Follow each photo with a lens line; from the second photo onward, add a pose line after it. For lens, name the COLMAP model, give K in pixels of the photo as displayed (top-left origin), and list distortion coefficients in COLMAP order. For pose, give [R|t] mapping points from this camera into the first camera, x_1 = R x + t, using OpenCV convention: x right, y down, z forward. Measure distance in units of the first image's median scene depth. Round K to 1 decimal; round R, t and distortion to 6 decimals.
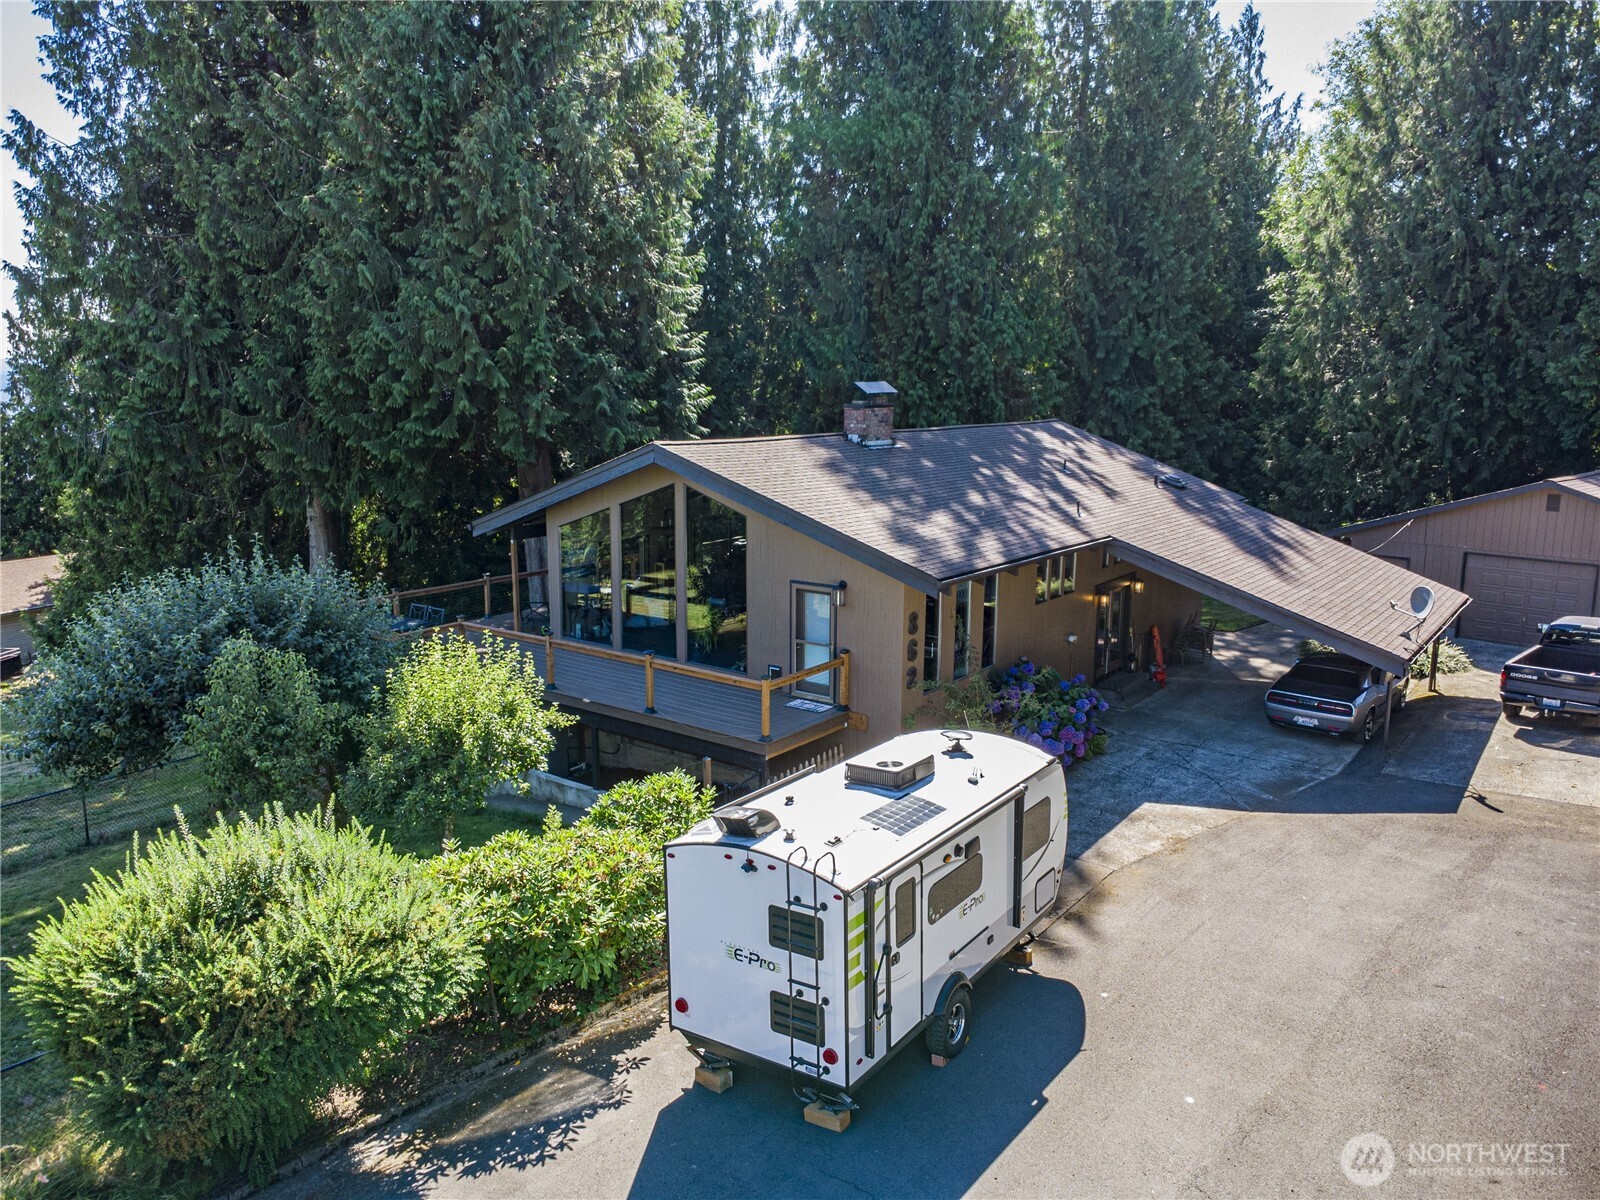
lens RADIAL K [[1193.5, 0, 800.7], [0, 1193.5, 602.2], [0, 0, 1]] dist [-0.000407, -0.010052]
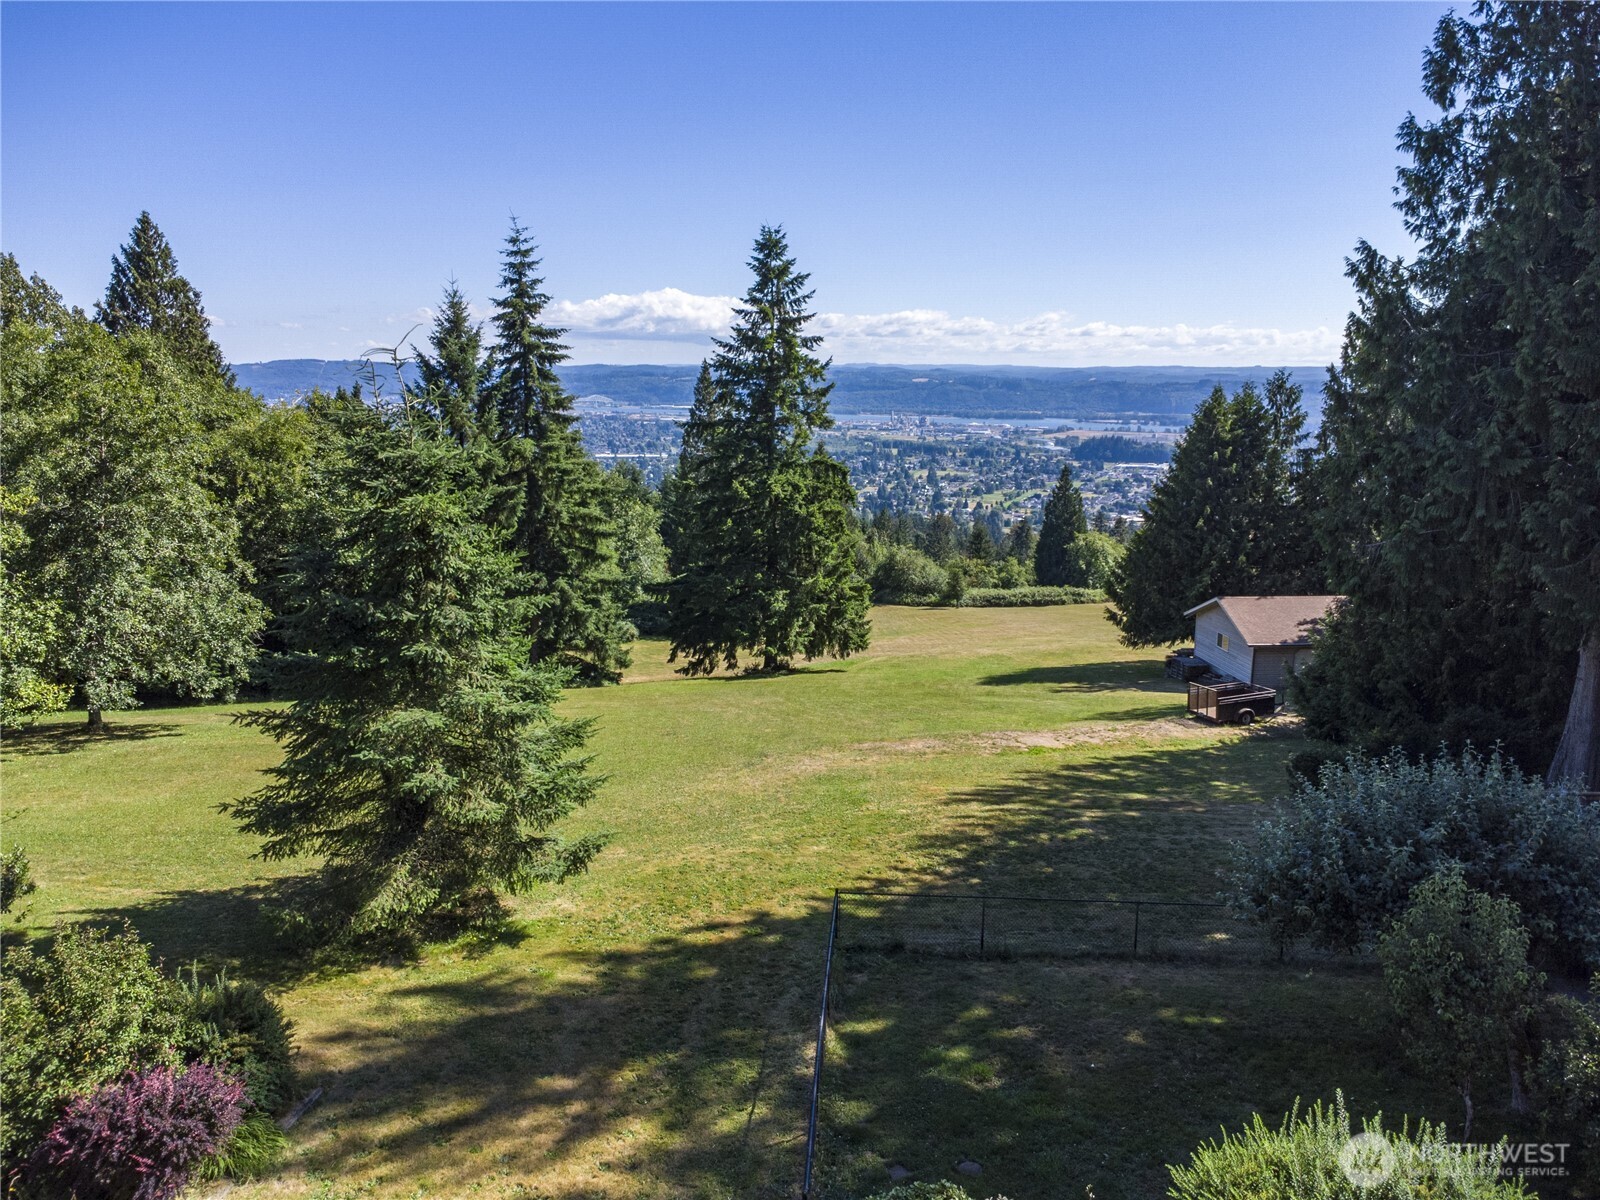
lens RADIAL K [[1193.5, 0, 803.7], [0, 1193.5, 601.0], [0, 0, 1]] dist [-0.000407, -0.010052]
pose [[0.549634, 0.167345, -0.818473, -0.005118], [-0.166568, 0.982012, 0.088926, -0.106806], [0.818632, 0.087455, 0.567621, 0.005851]]
